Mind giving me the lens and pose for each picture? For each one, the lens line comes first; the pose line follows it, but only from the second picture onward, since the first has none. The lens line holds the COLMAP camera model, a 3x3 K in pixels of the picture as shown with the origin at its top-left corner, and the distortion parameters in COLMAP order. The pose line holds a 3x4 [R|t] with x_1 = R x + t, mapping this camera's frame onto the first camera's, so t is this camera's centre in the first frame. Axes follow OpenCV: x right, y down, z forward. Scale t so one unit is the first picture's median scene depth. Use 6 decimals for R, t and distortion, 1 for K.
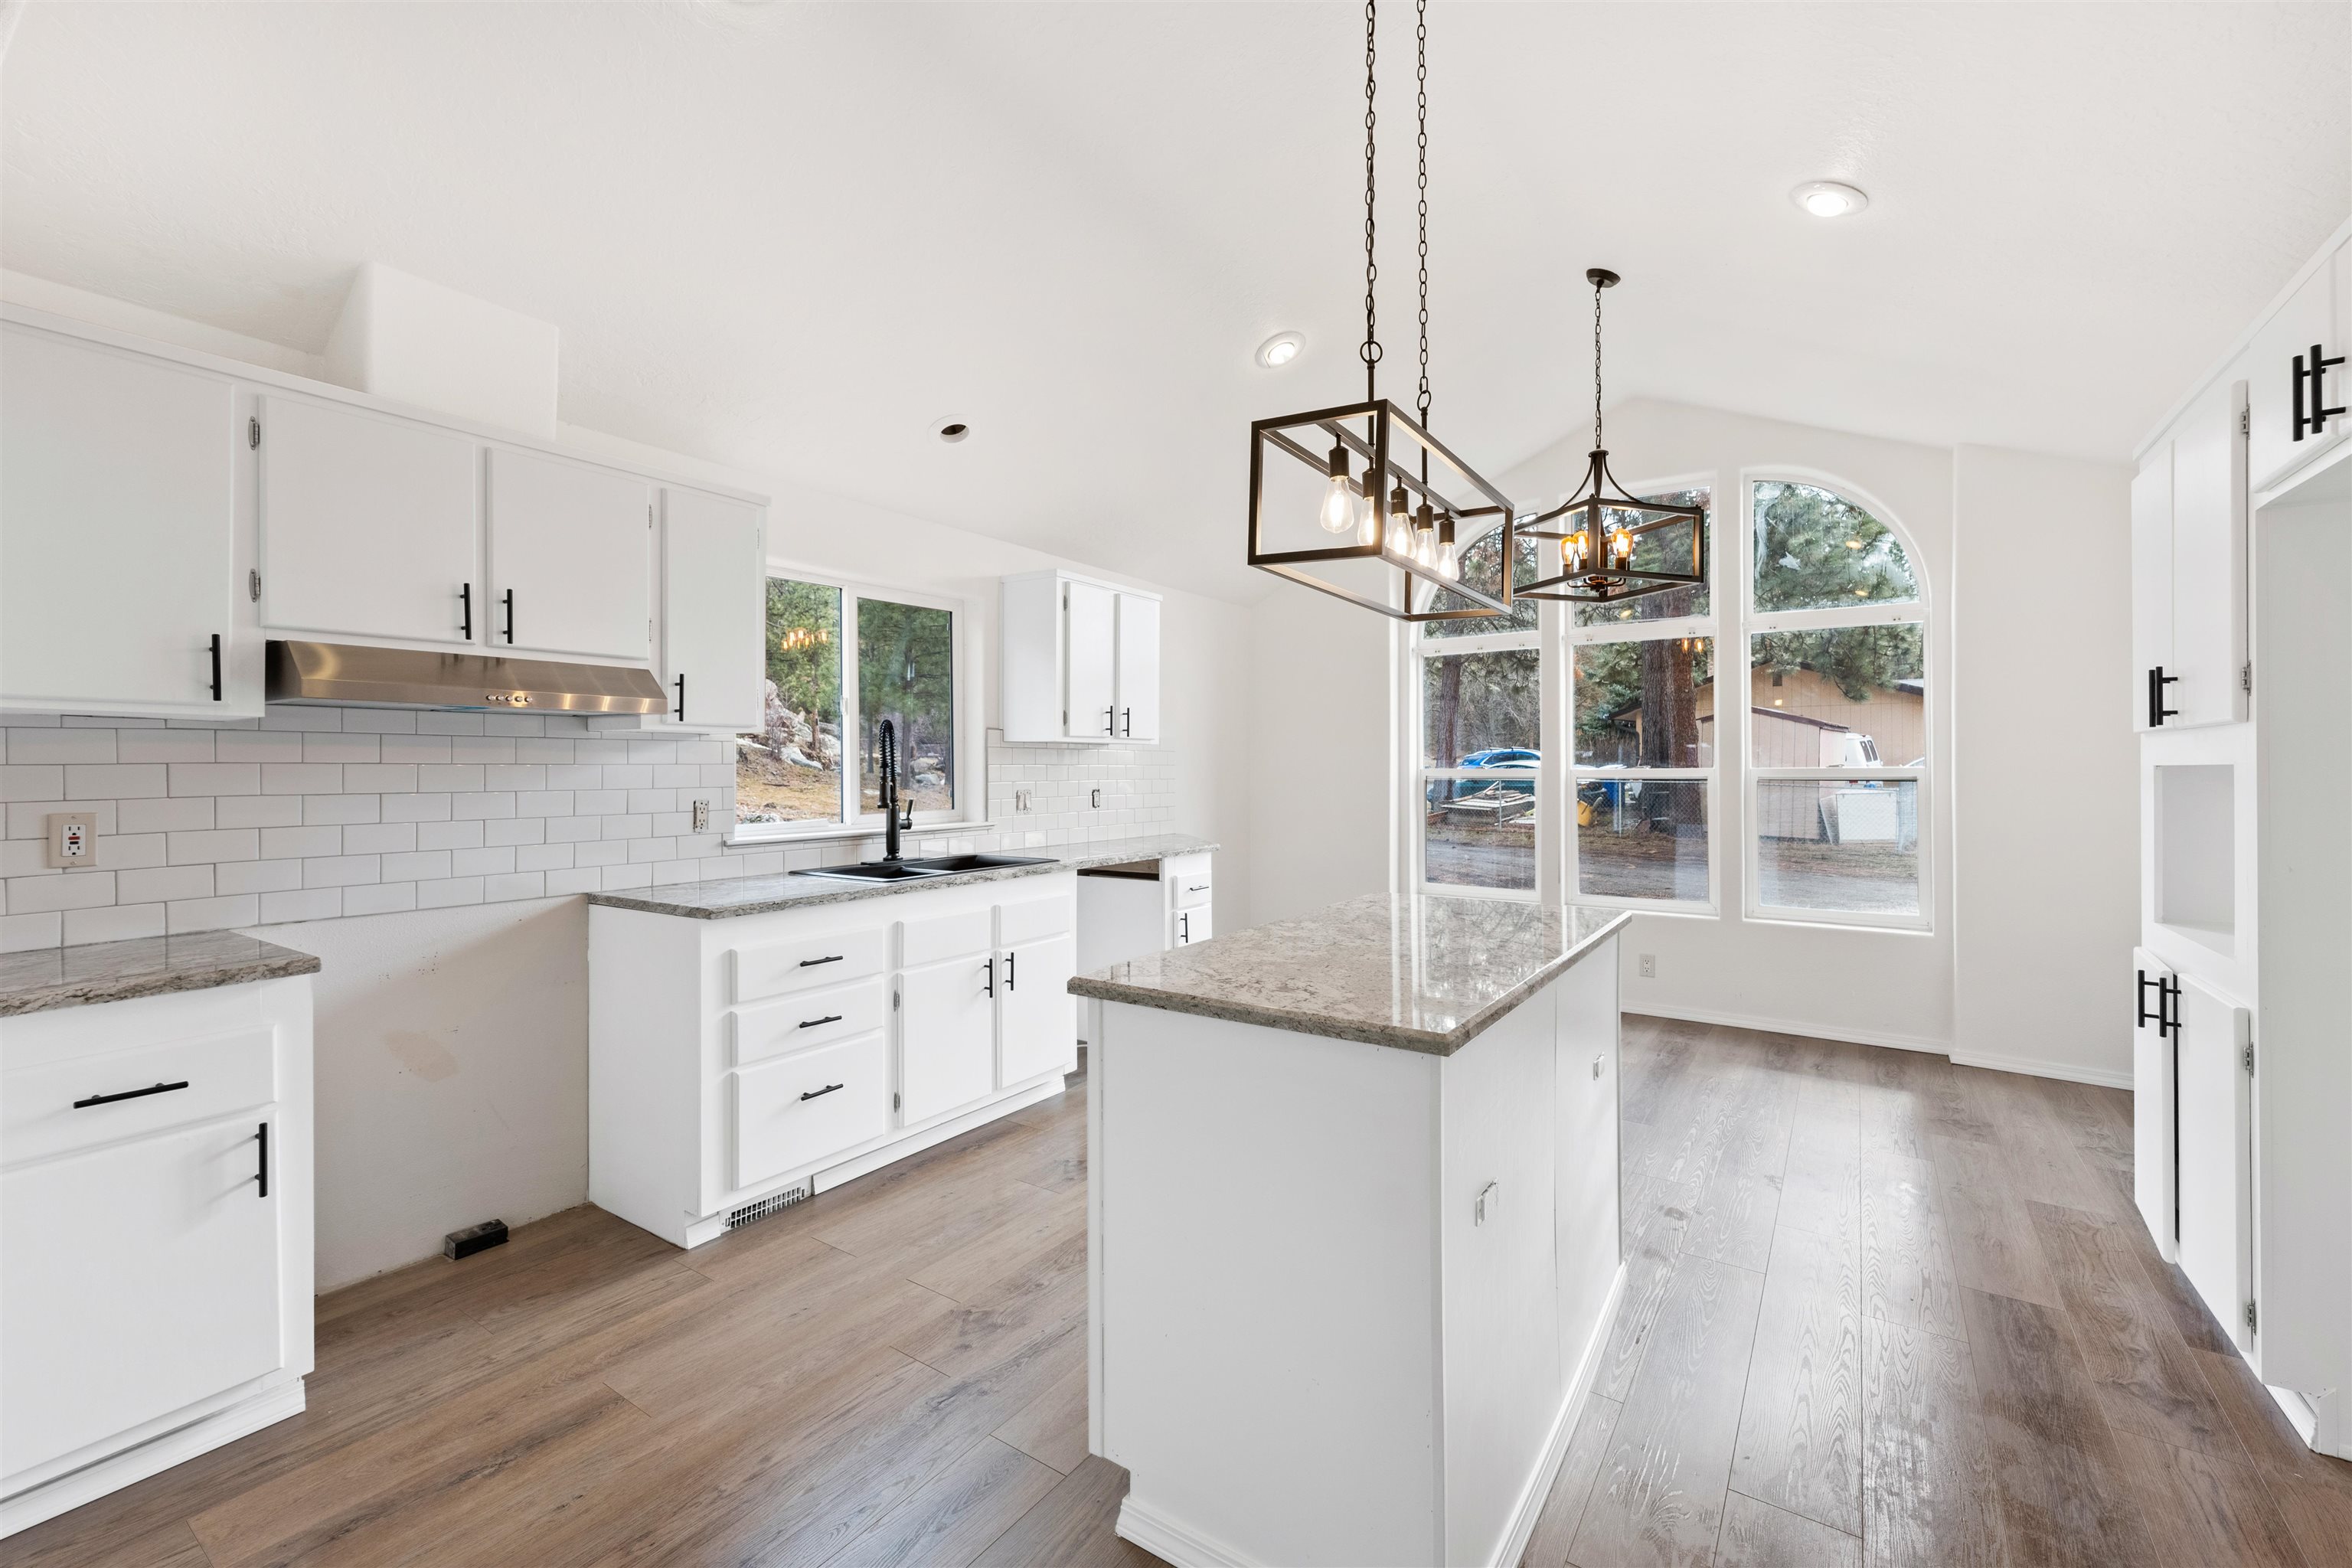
lens RADIAL K [[971.3, 0, 1172.8], [0, 971.3, 762.8], [0, 0, 1]] dist [-0.002515, 0.000250]
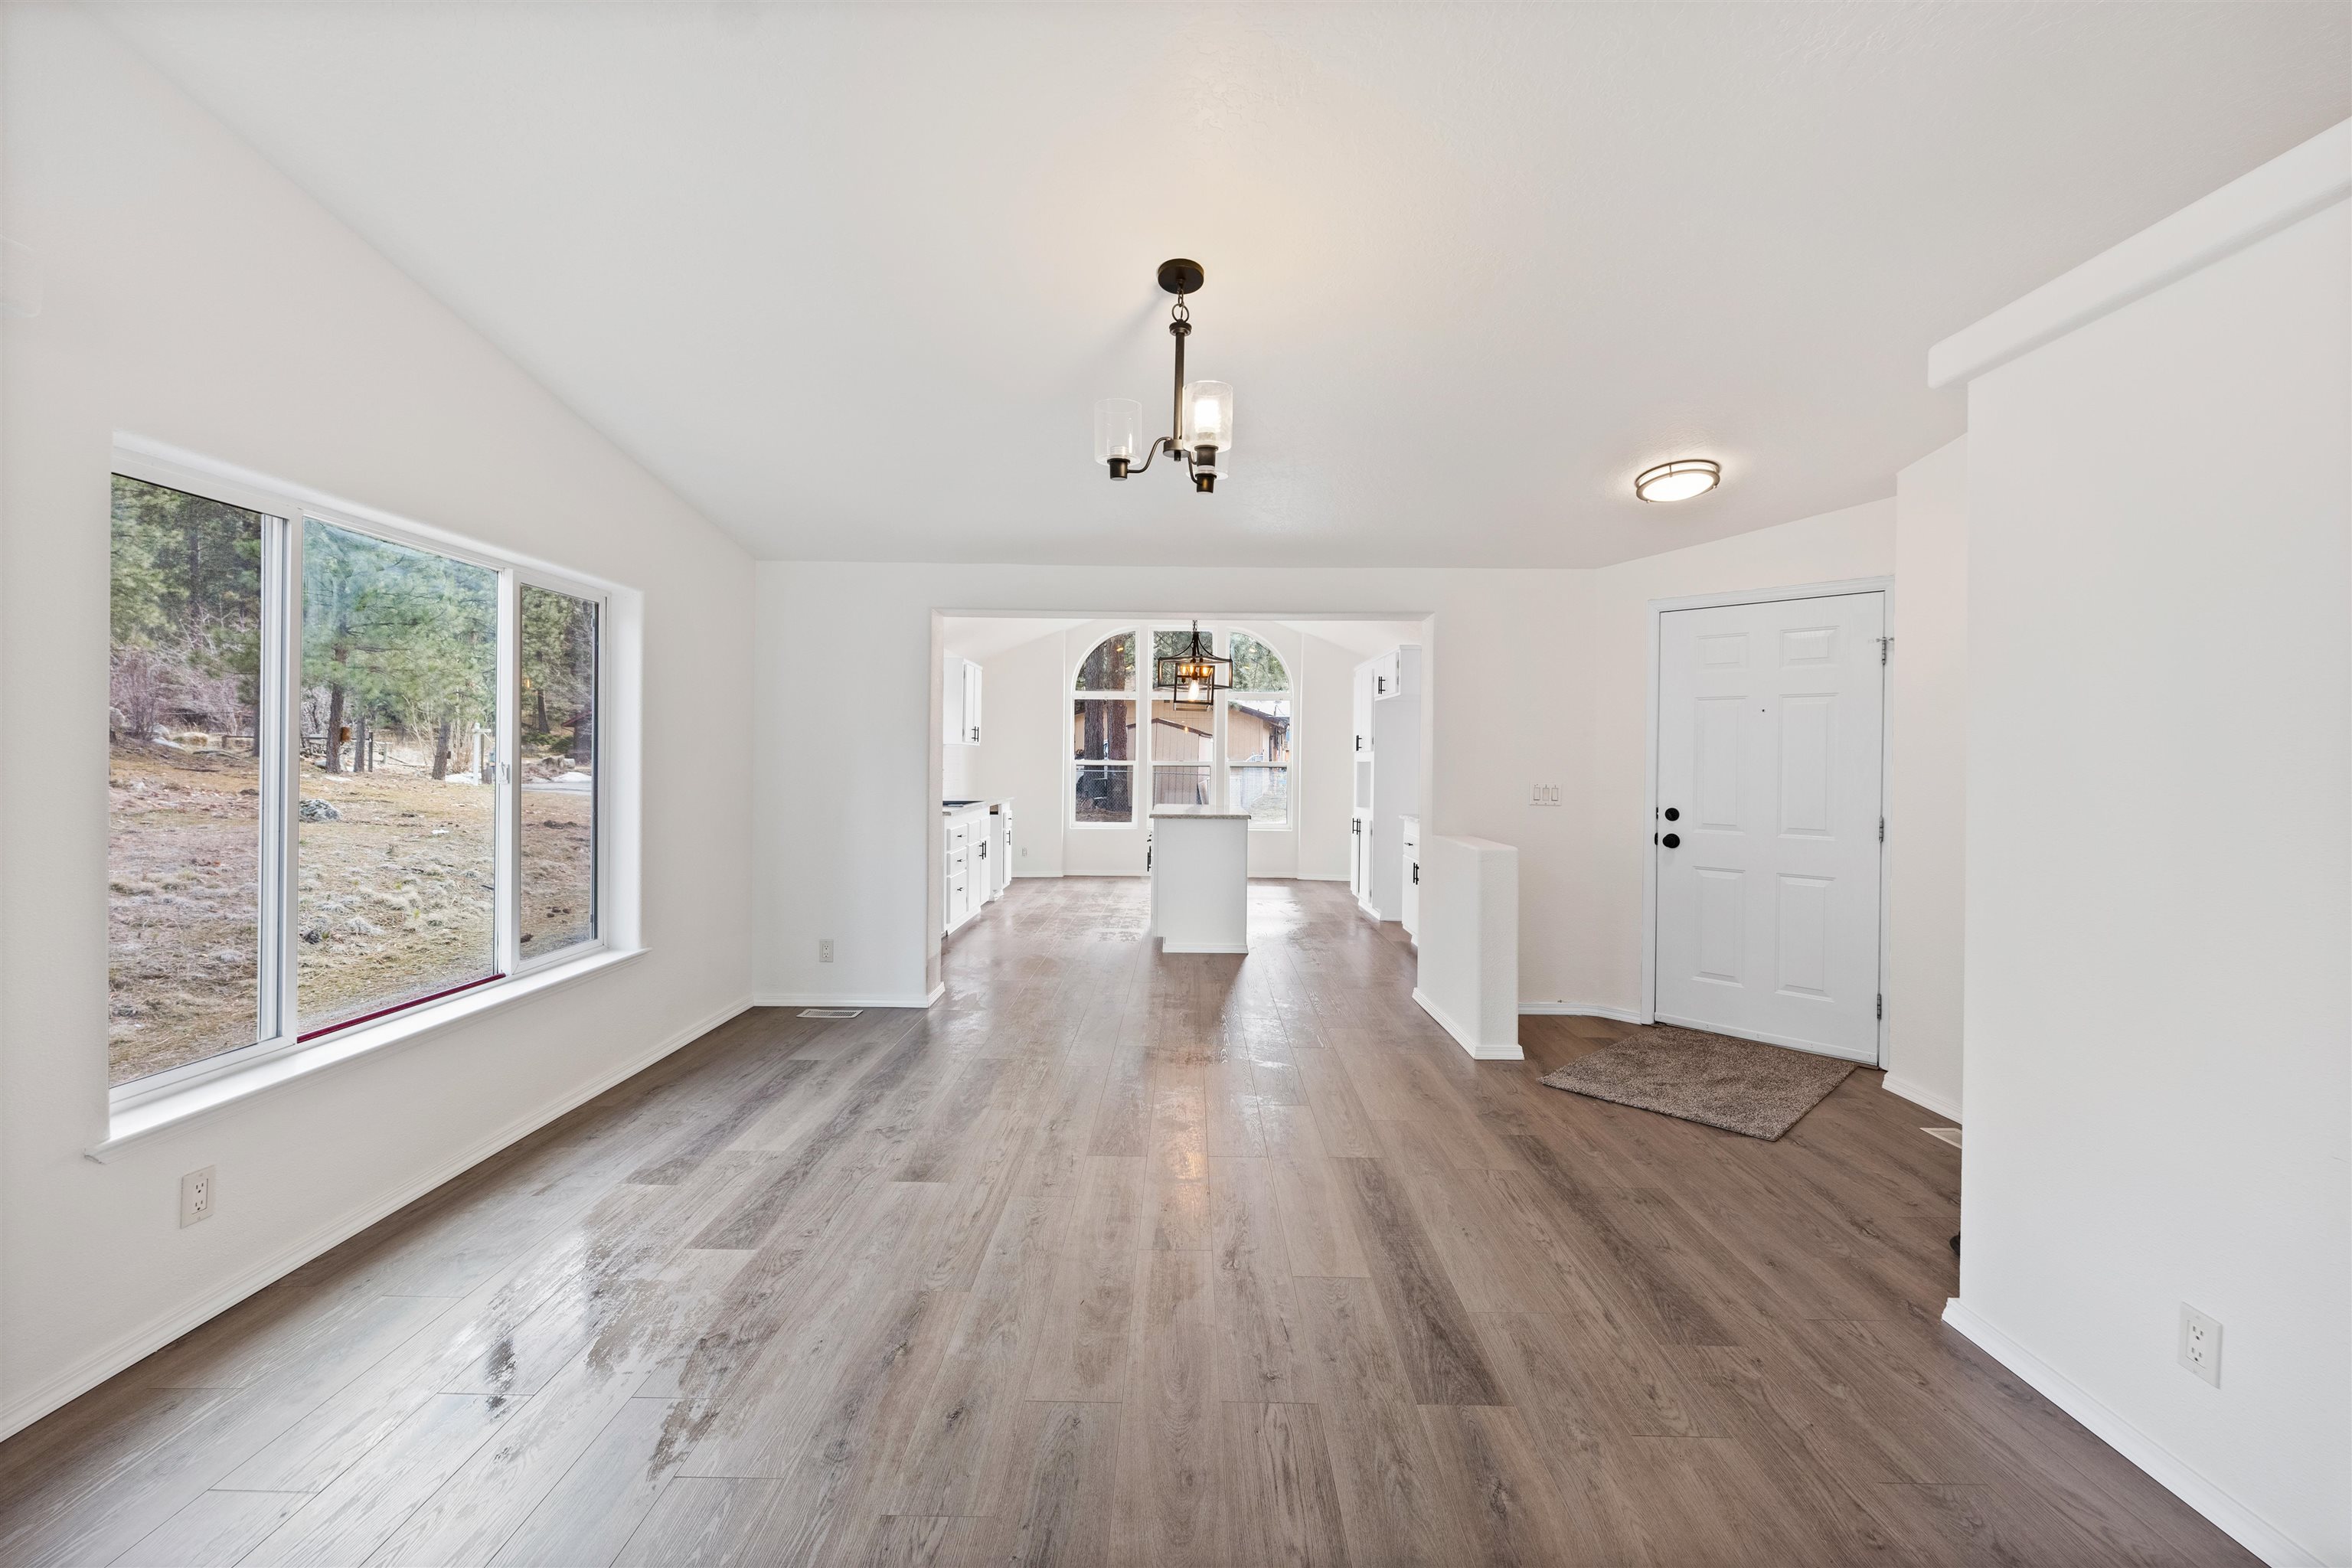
lens RADIAL K [[971.3, 0, 1183.9], [0, 971.3, 777.4], [0, 0, 1]] dist [-0.002515, 0.000250]
pose [[0.820474, 0.002628, 0.571678, -1.261762], [-0.017103, 0.999655, 0.019951, -0.000338], [-0.571429, -0.026146, 0.820235, -1.276059]]
